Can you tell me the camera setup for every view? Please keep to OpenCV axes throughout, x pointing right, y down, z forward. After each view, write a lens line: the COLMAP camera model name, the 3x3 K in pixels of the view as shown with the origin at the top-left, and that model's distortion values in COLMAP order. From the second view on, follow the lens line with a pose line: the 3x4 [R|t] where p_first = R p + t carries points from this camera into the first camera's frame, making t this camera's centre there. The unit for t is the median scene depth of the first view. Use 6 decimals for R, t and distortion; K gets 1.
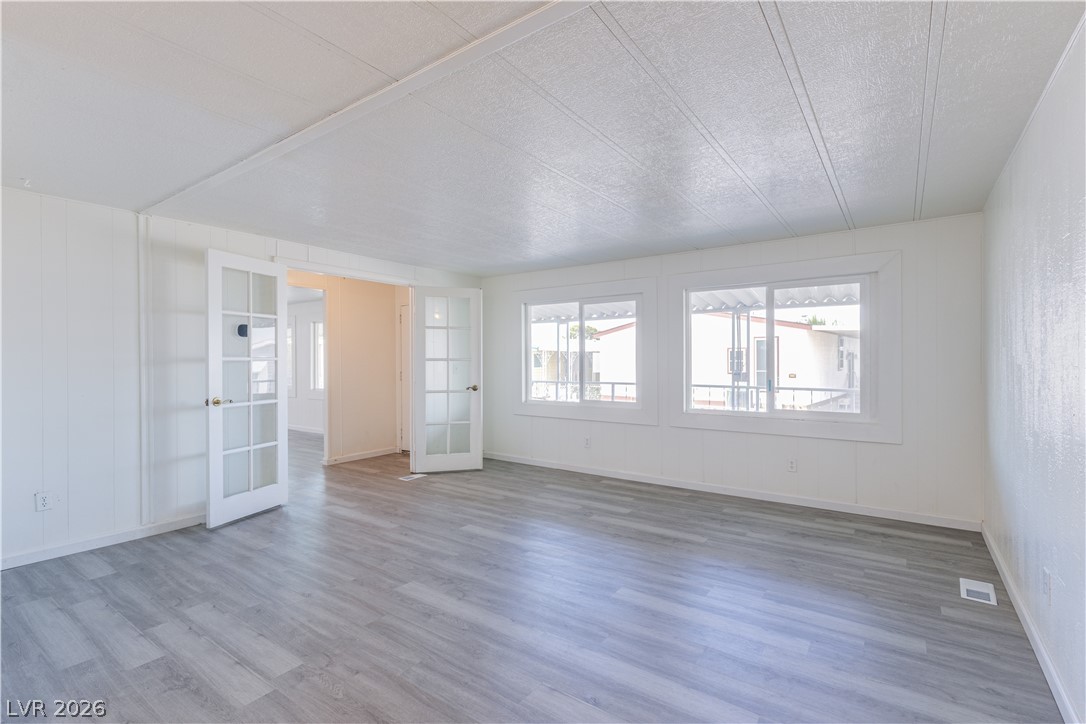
lens RADIAL K [[502.2, 0, 545.4], [0, 502.2, 361.0], [0, 0, 1]] dist [0.000284, -0.000220]
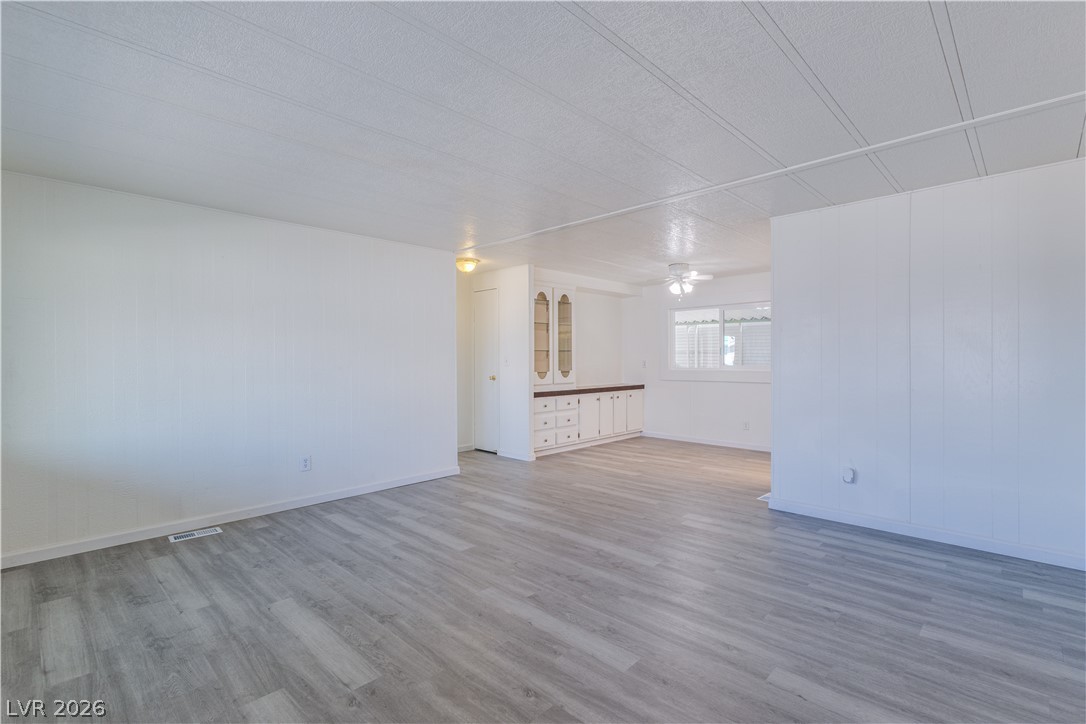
lens RADIAL K [[502.2, 0, 542.3], [0, 502.2, 365.2], [0, 0, 1]] dist [0.000284, -0.000220]
pose [[-0.988959, 0.007767, 0.147989, -0.177518], [0.009617, 0.999884, 0.011790, 0.016309], [-0.147880, 0.013083, -0.988919, 1.824939]]
